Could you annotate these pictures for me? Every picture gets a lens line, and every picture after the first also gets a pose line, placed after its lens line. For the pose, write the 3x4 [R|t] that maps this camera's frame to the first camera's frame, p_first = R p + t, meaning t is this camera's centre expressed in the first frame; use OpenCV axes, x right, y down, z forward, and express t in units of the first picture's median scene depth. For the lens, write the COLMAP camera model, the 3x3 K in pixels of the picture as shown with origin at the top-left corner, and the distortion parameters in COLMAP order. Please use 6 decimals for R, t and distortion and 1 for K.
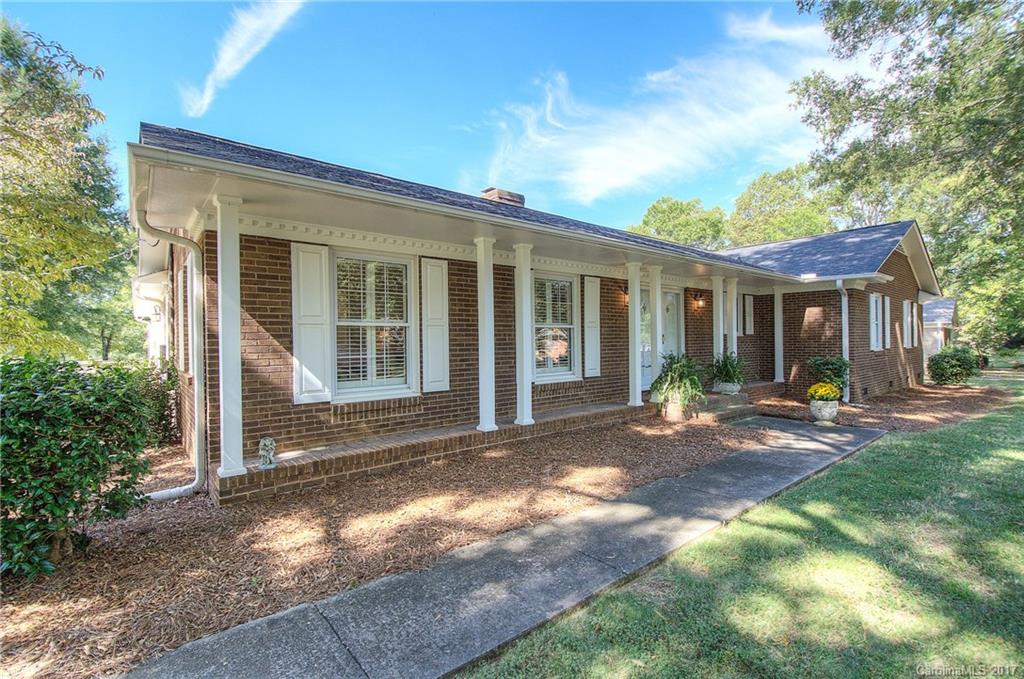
lens RADIAL K [[460.5, 0, 512.0], [0, 460.5, 339.5], [0, 0, 1]] dist [0.000395, -0.000078]
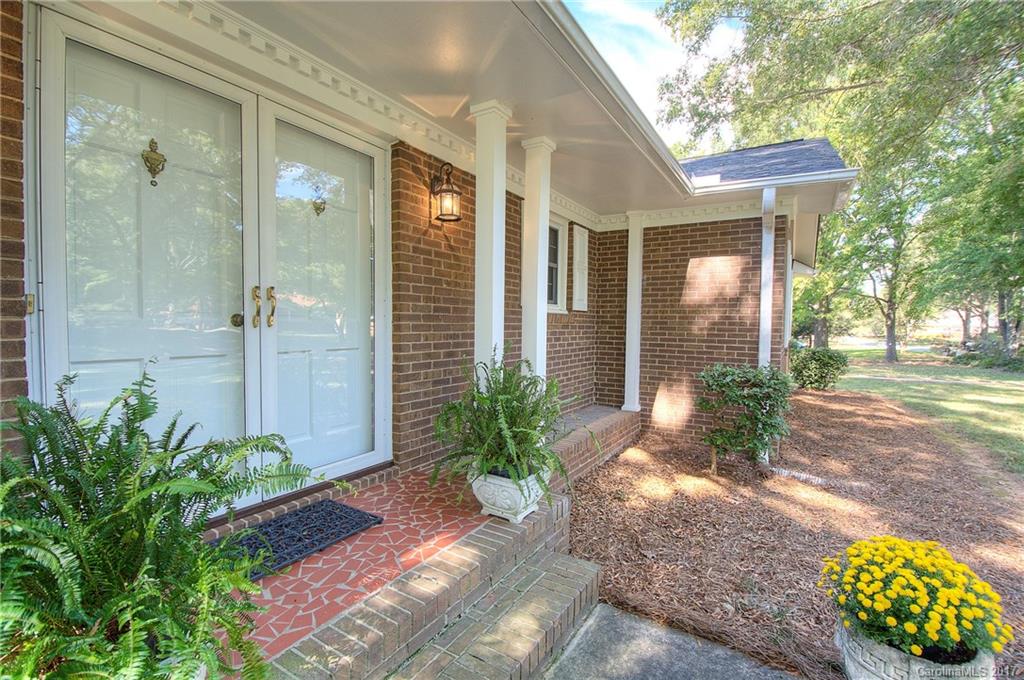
lens RADIAL K [[460.5, 0, 512.0], [0, 460.5, 340.0], [0, 0, 1]] dist [0.000395, -0.000078]
pose [[0.944927, 0.015390, 0.326918, 0.304503], [-0.027977, 0.999036, 0.033834, 0.004846], [-0.326082, -0.041117, 0.944447, 0.591324]]
